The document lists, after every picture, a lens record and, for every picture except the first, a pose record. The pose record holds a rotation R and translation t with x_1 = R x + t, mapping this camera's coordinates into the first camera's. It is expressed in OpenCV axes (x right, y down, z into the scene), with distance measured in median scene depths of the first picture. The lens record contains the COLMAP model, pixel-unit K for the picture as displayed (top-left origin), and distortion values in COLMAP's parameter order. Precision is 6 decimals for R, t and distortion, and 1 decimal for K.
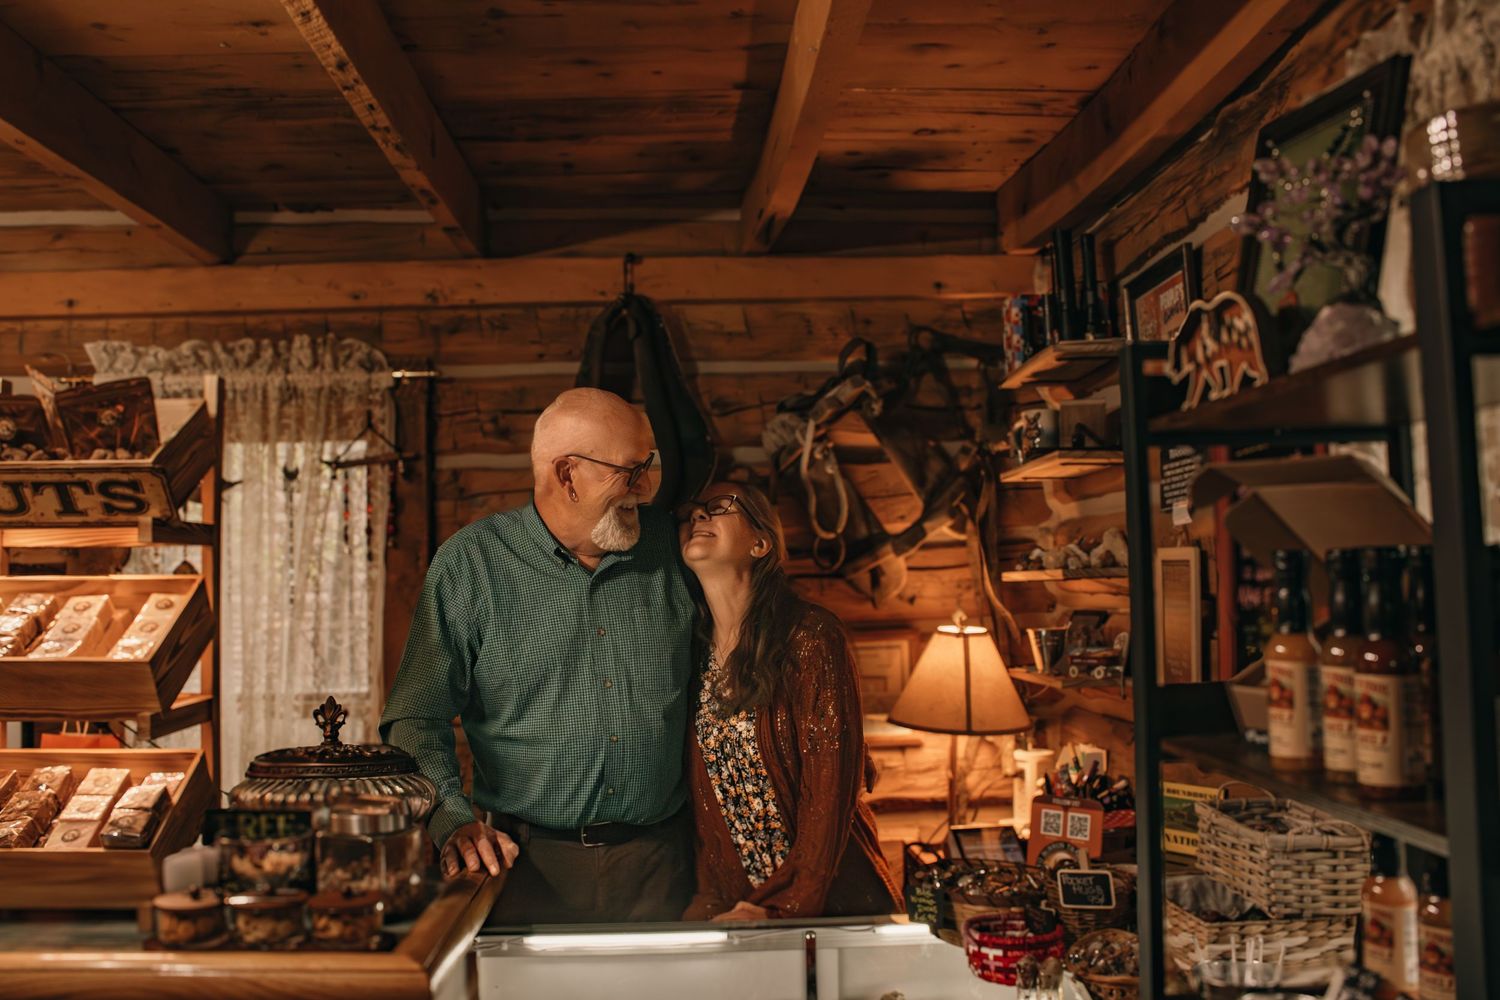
lens RADIAL K [[1189.3, 0, 745.3], [0, 1189.3, 498.8], [0, 0, 1]] dist [-0.093109, 0.000871]
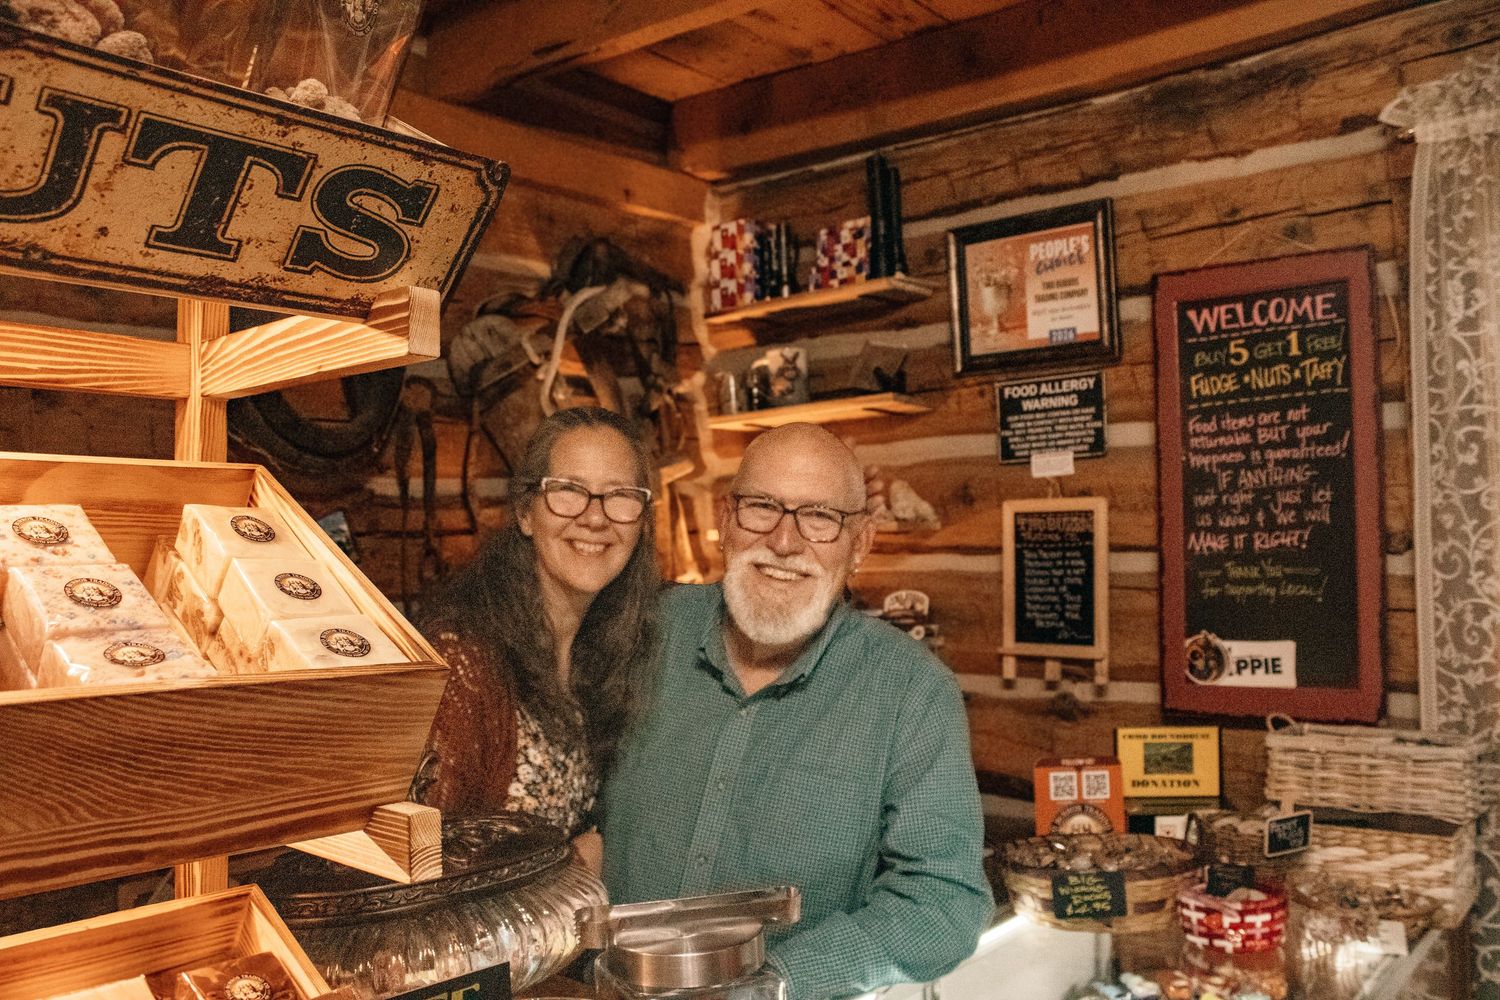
lens RADIAL K [[1189.3, 0, 750.2], [0, 1189.3, 499.6], [0, 0, 1]] dist [-0.093109, 0.000871]
pose [[0.697479, 0.035369, 0.715731, -0.588605], [-0.041388, 0.999102, -0.009040, 0.068730], [-0.715409, -0.023318, 0.698317, 0.536526]]
